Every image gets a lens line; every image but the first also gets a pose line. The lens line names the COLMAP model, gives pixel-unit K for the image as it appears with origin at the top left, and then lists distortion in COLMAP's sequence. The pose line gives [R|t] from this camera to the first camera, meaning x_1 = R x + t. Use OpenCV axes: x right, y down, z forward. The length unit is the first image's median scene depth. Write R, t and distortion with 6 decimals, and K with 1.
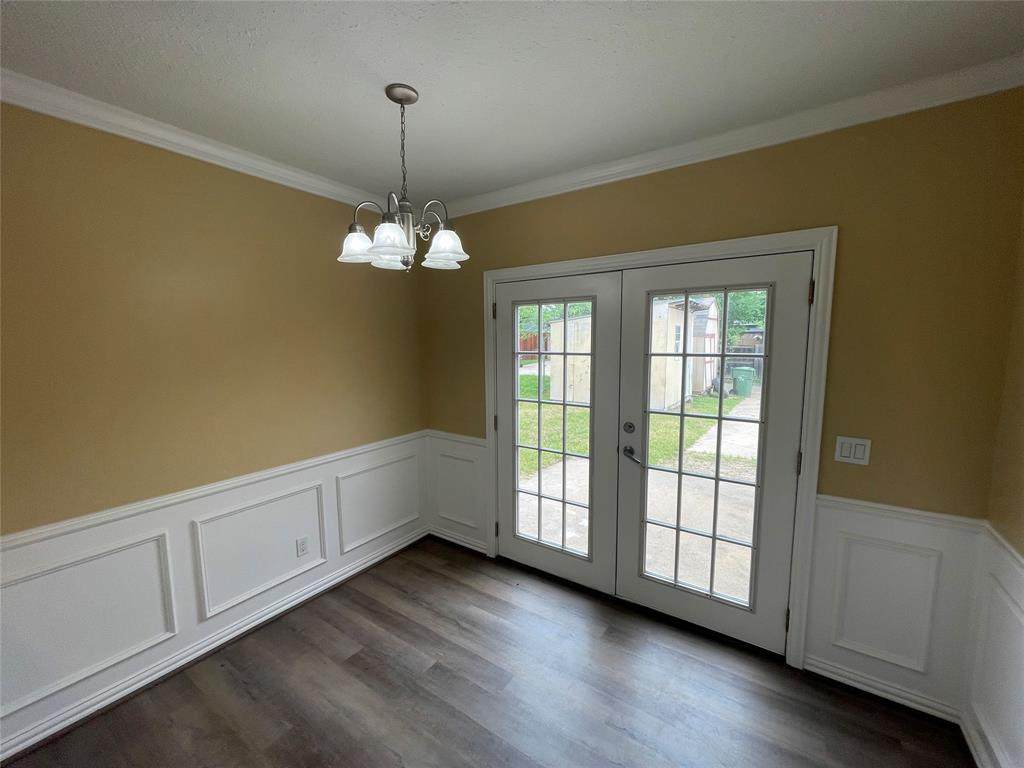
lens RADIAL K [[413.9, 0, 512.0], [0, 413.9, 384.0], [0, 0, 1]] dist [-0.001667, 0.000231]
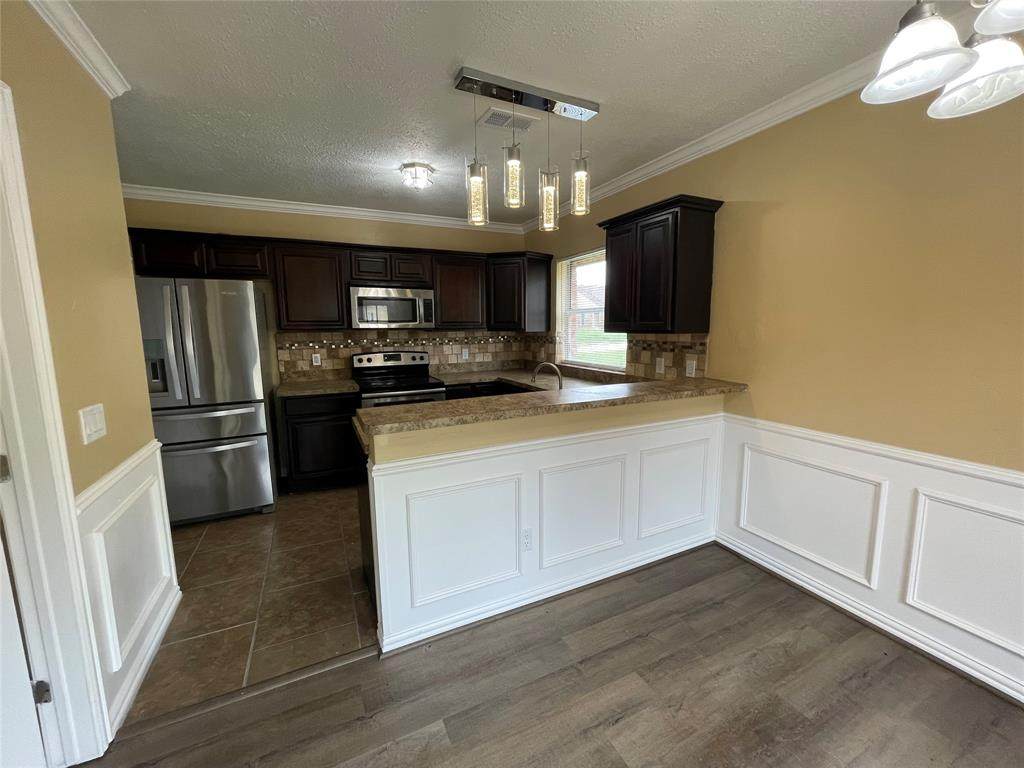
lens RADIAL K [[413.9, 0, 512.0], [0, 413.9, 384.0], [0, 0, 1]] dist [-0.001667, 0.000231]
pose [[-0.494034, 0.126987, -0.860119, 0.394233], [-0.077223, 0.978958, 0.188887, 0.018985], [0.866006, 0.159738, -0.473832, 0.678683]]
